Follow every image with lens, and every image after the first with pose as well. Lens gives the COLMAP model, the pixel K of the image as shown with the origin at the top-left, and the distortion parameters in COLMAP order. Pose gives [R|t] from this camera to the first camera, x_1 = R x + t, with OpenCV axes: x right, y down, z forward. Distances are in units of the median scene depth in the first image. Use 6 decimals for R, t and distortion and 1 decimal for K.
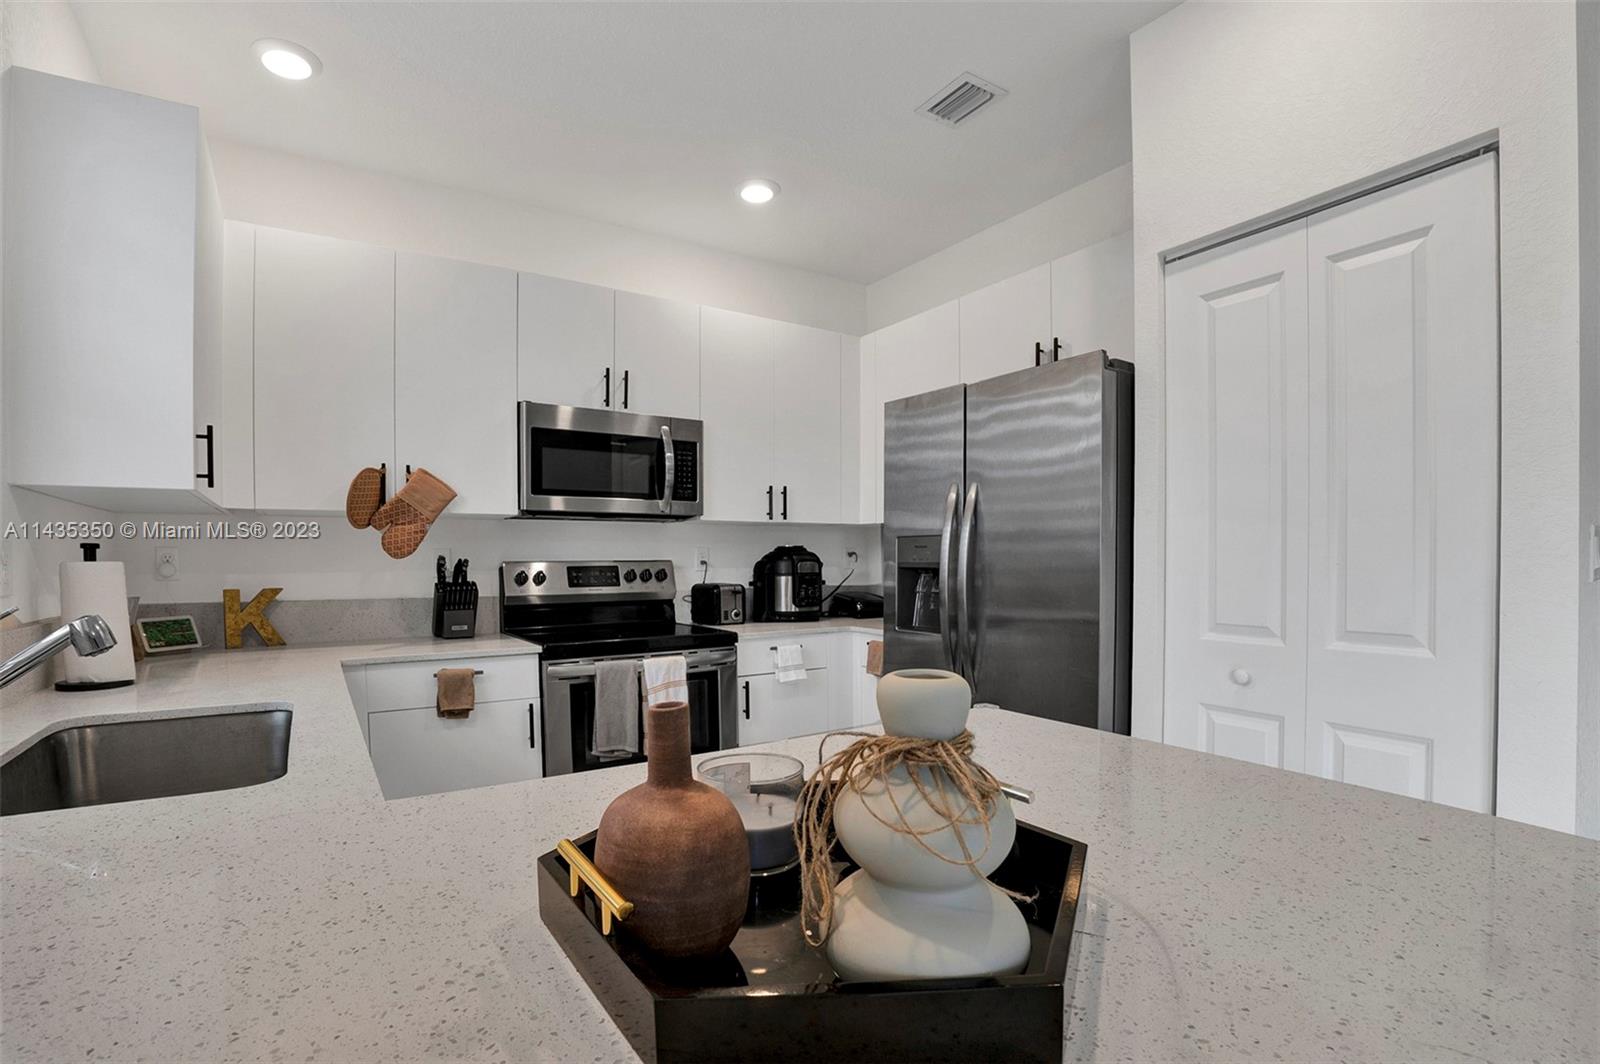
lens RADIAL K [[738.8, 0, 740.6], [0, 738.8, 562.6], [0, 0, 1]] dist [-0.036946, 0.000193]
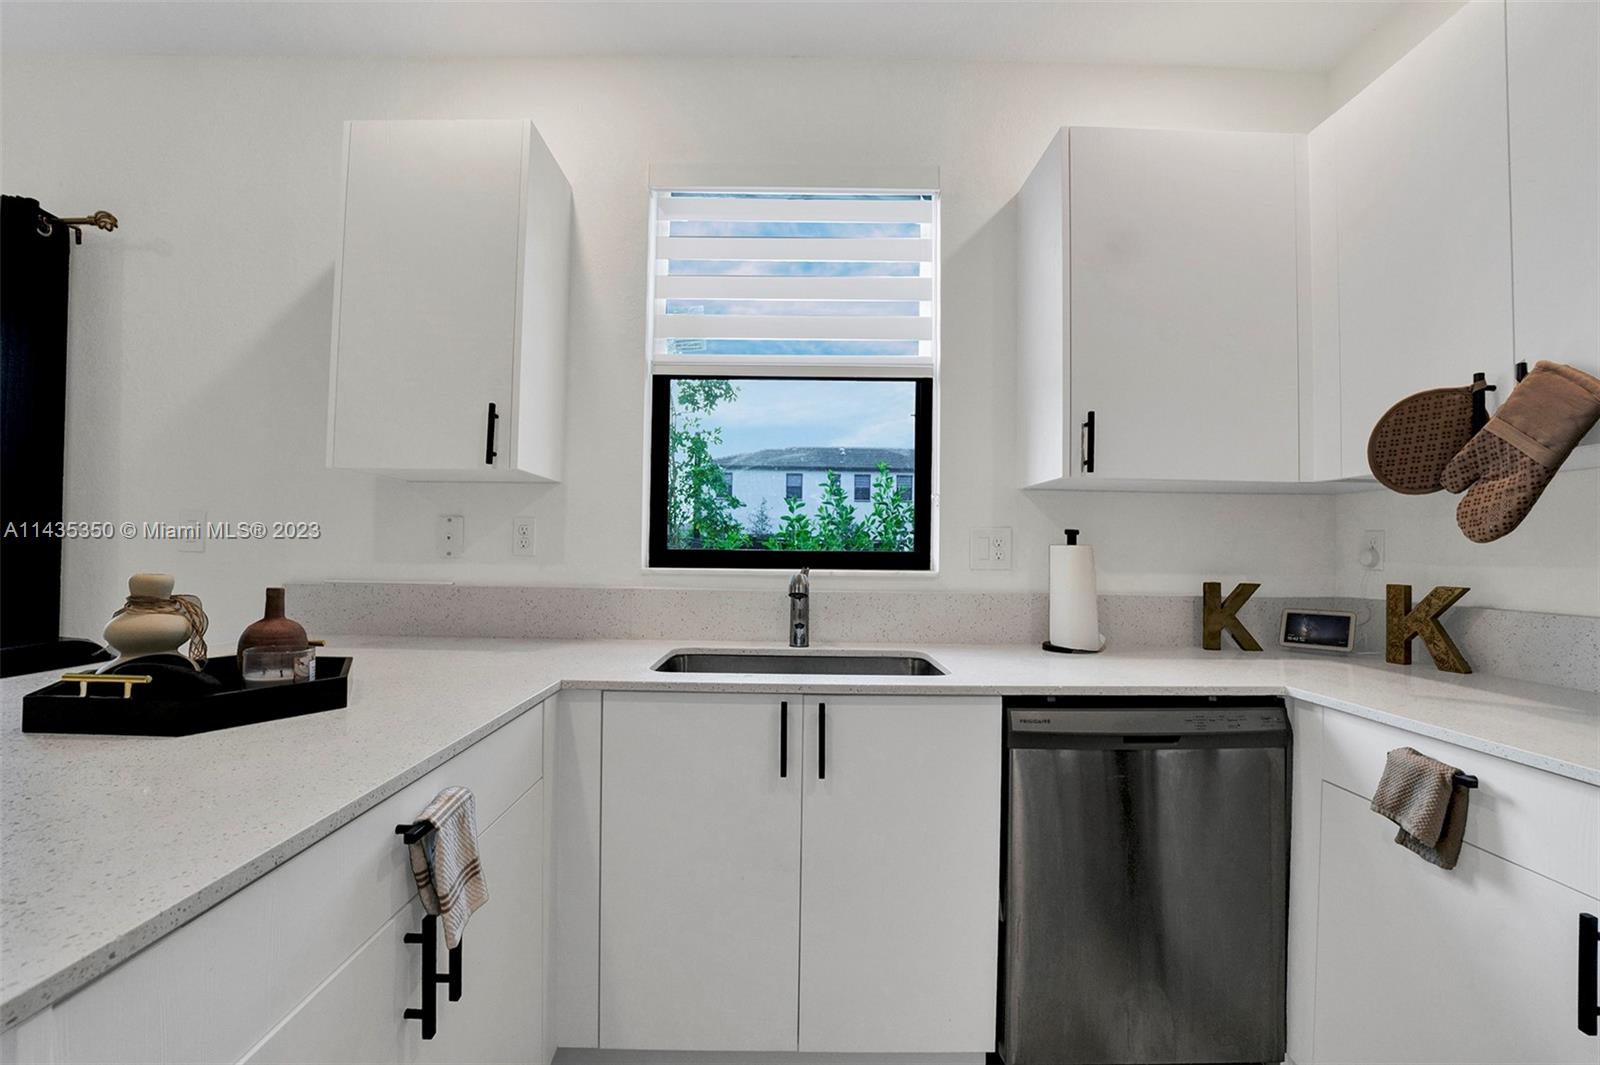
lens RADIAL K [[672.7, 0, 826.1], [0, 672.7, 529.7], [0, 0, 1]] dist [-0.000835, 0.000476]
pose [[-0.478823, -0.027023, -0.877495, 0.176504], [-0.012184, 0.999634, -0.024136, 0.002882], [0.877827, -0.000866, -0.478977, 0.695316]]
